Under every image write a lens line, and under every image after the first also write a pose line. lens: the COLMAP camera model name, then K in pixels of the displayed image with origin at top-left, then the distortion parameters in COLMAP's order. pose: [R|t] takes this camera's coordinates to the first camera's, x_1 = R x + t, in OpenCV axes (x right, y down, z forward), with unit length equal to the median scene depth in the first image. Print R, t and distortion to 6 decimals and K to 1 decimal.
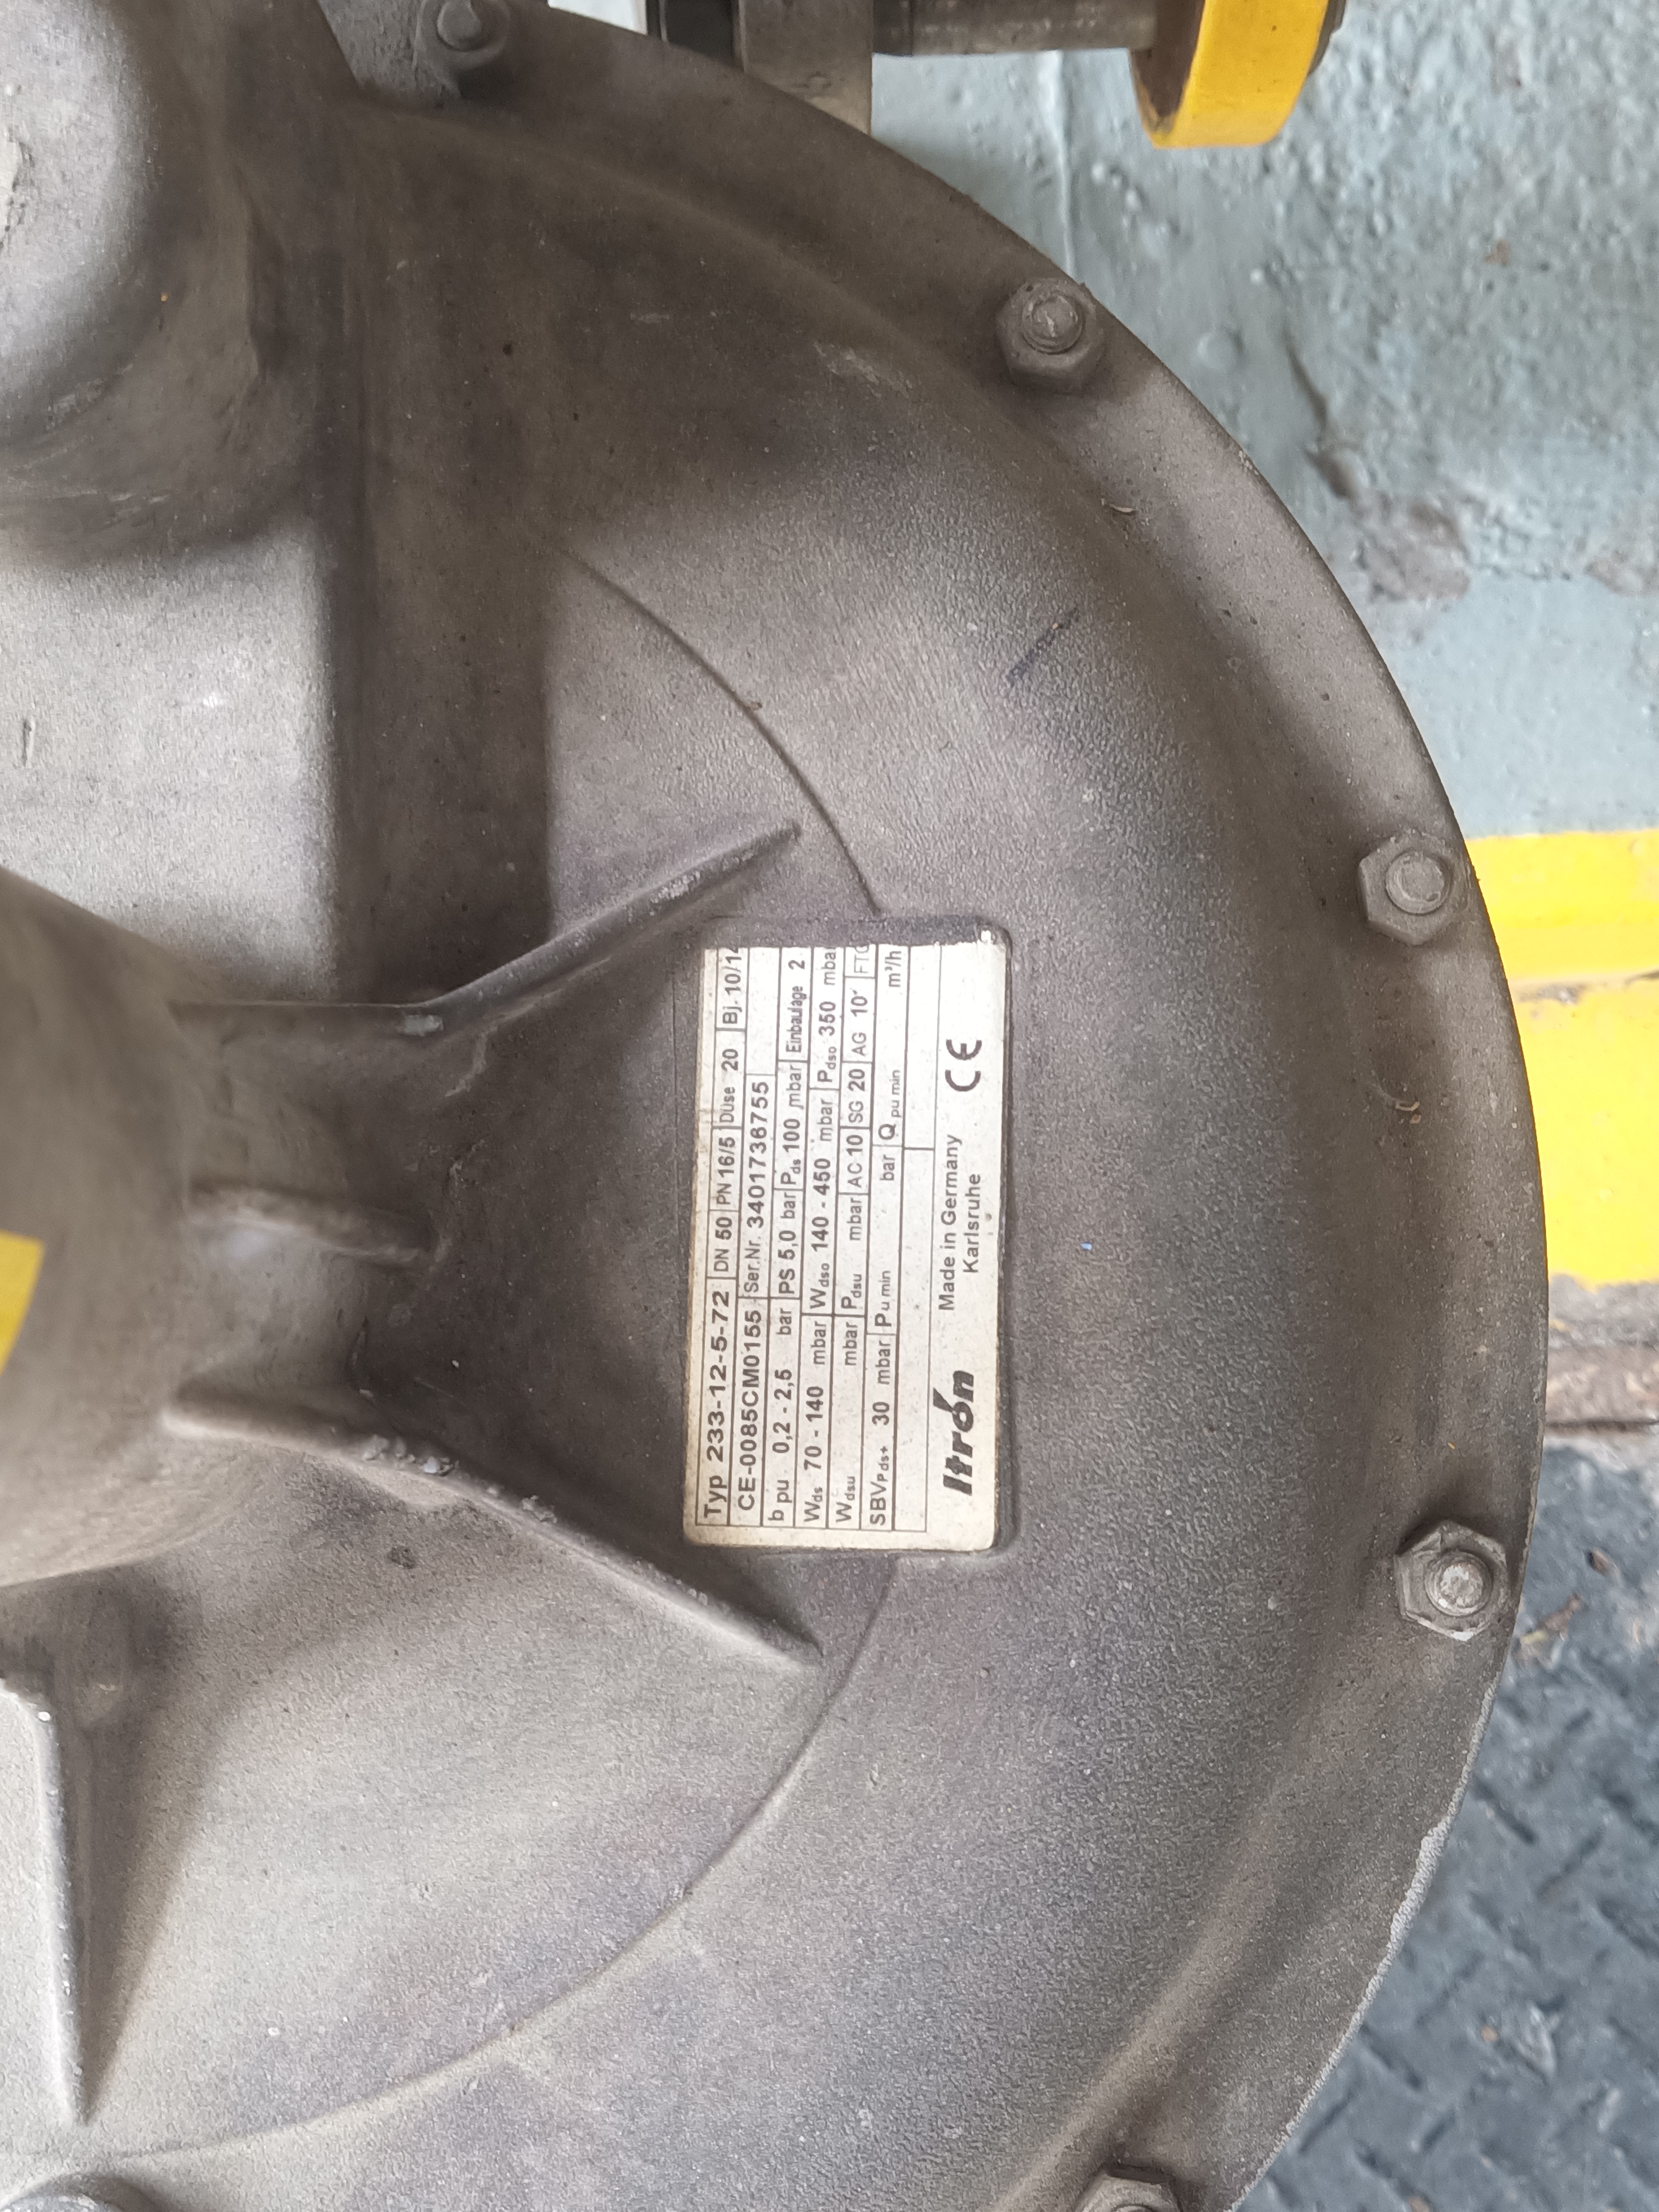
lens RADIAL K [[2469.0, 0, 818.6], [0, 2469.0, 1103.8], [0, 0, 1]] dist [0.039747, 0.000000]
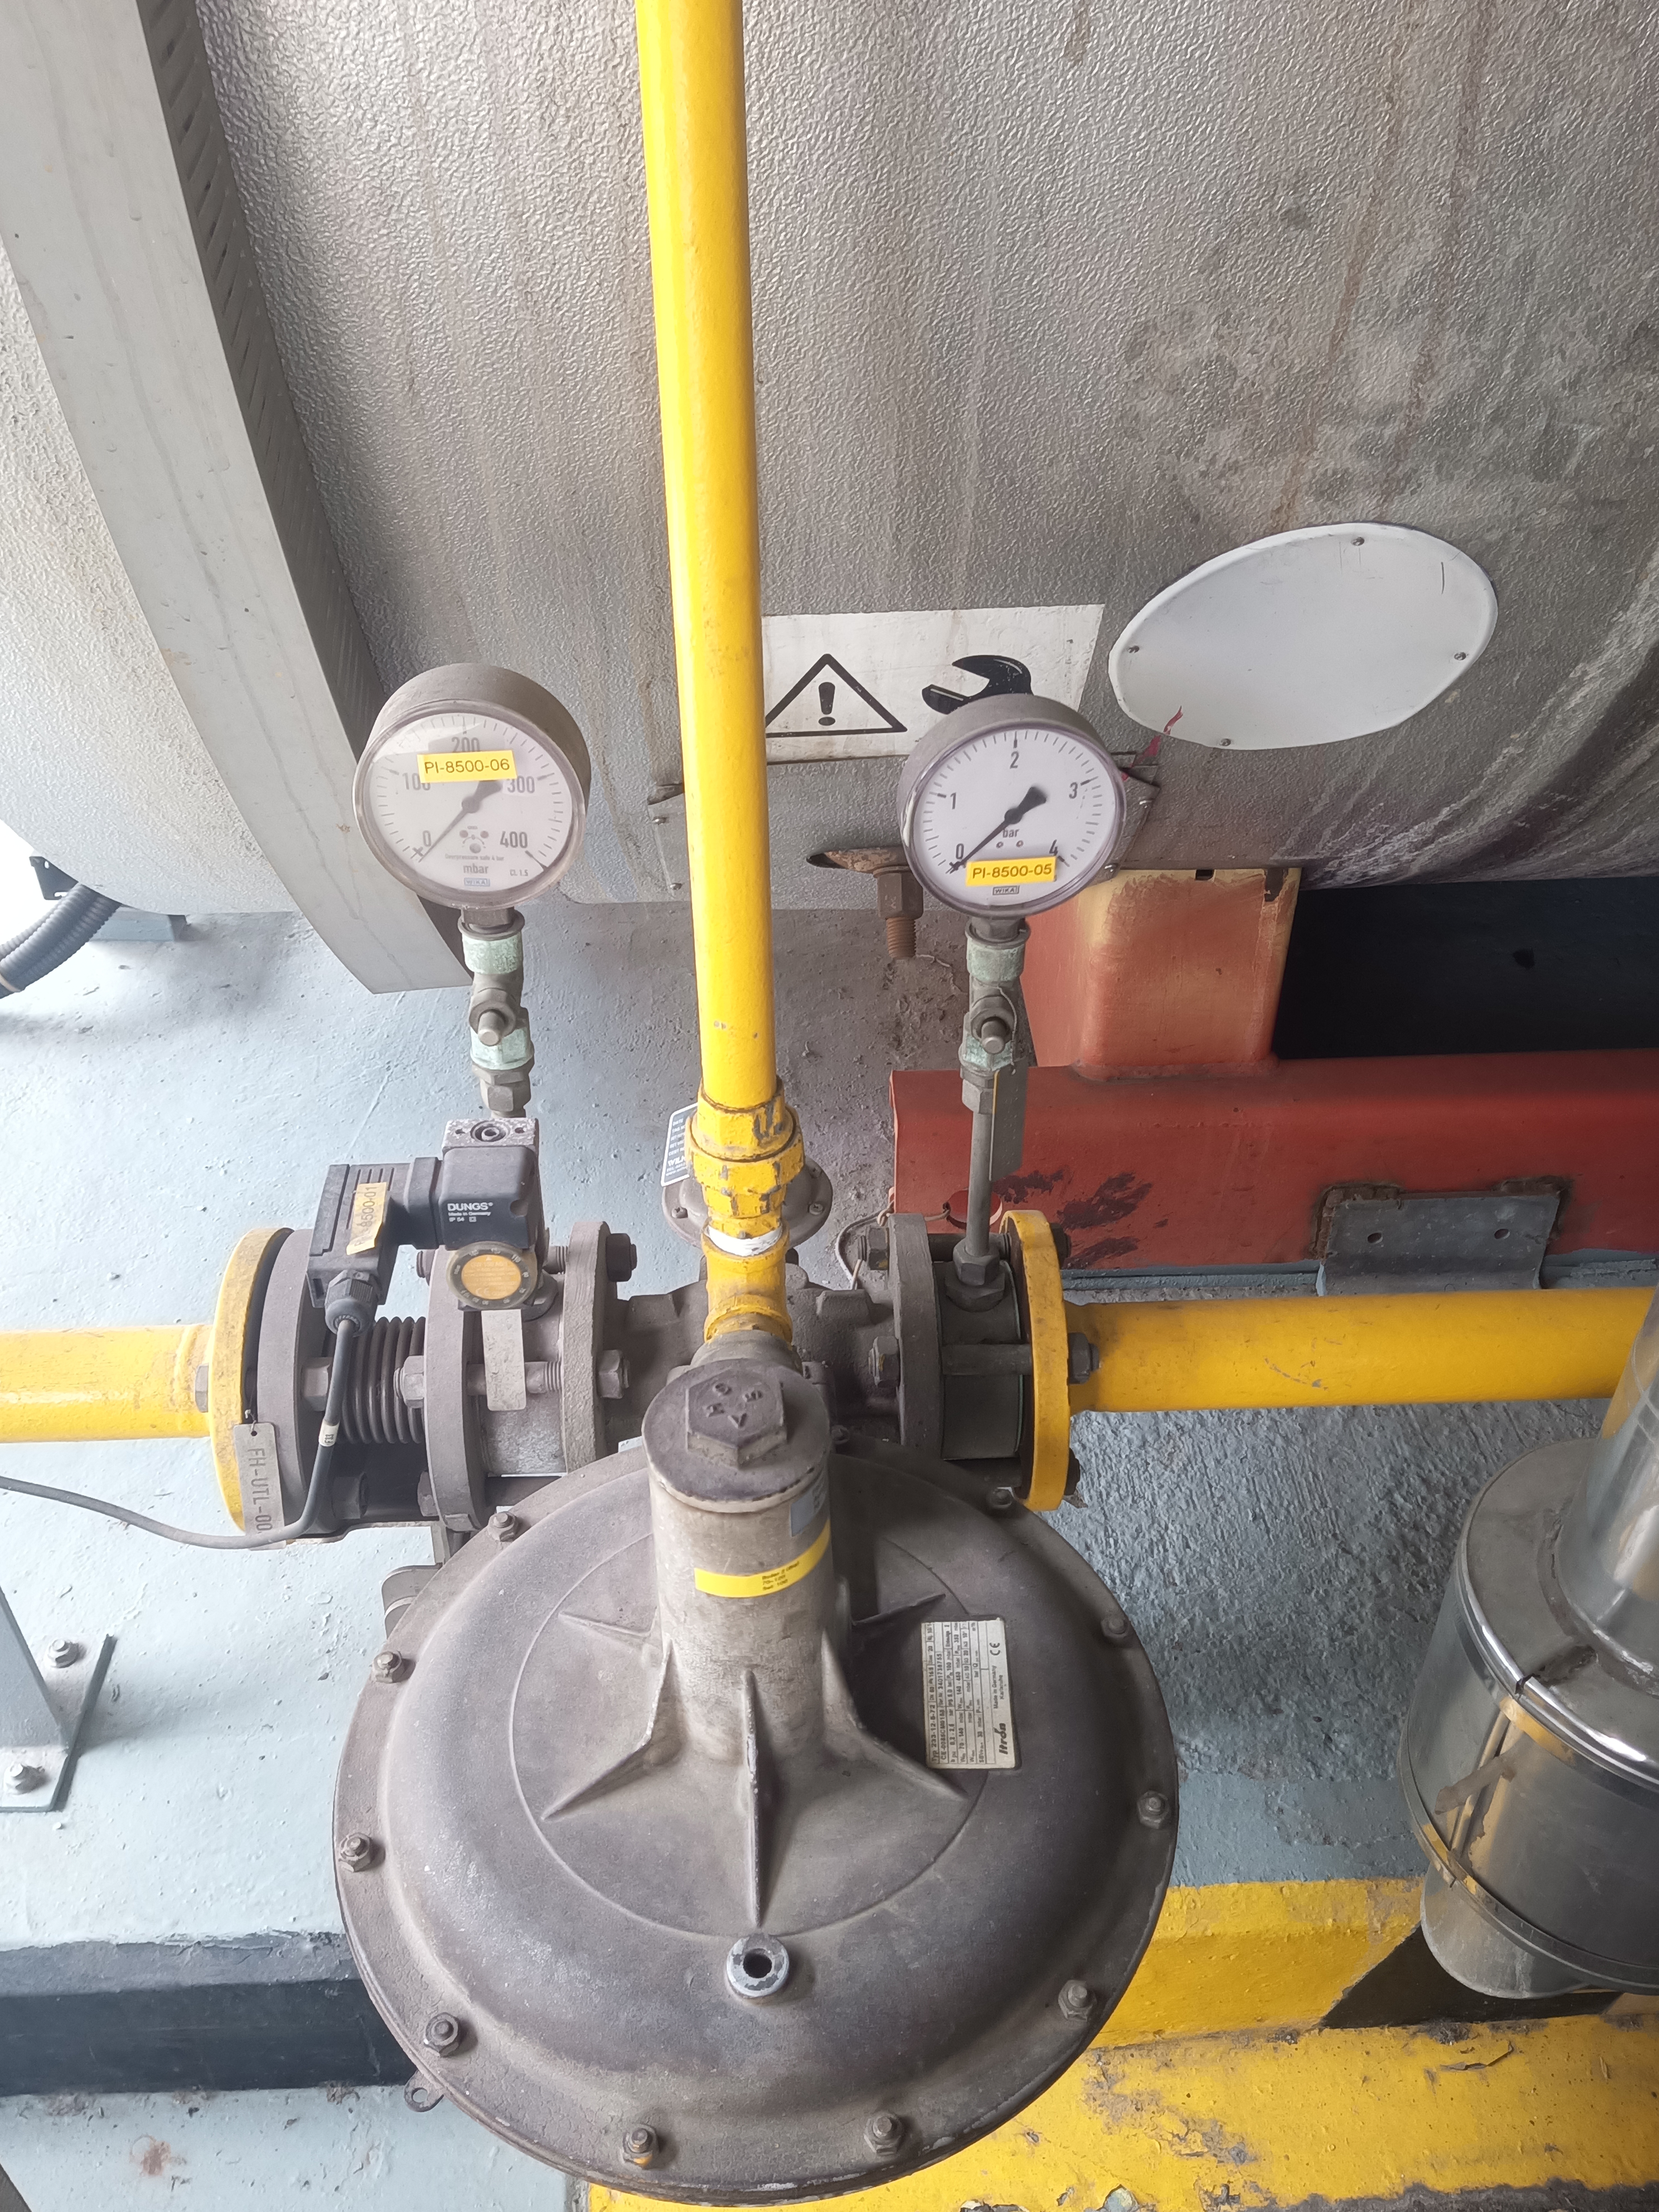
lens RADIAL K [[1872.6, 0, 826.0], [0, 1872.6, 1101.4], [0, 0, 1]] dist [0.019028, 0.005086]
pose [[0.999697, -0.002470, 0.024506, -0.258055], [0.019275, 0.697873, -0.715962, 1.406895], [-0.015334, 0.716218, 0.697709, -1.516374]]
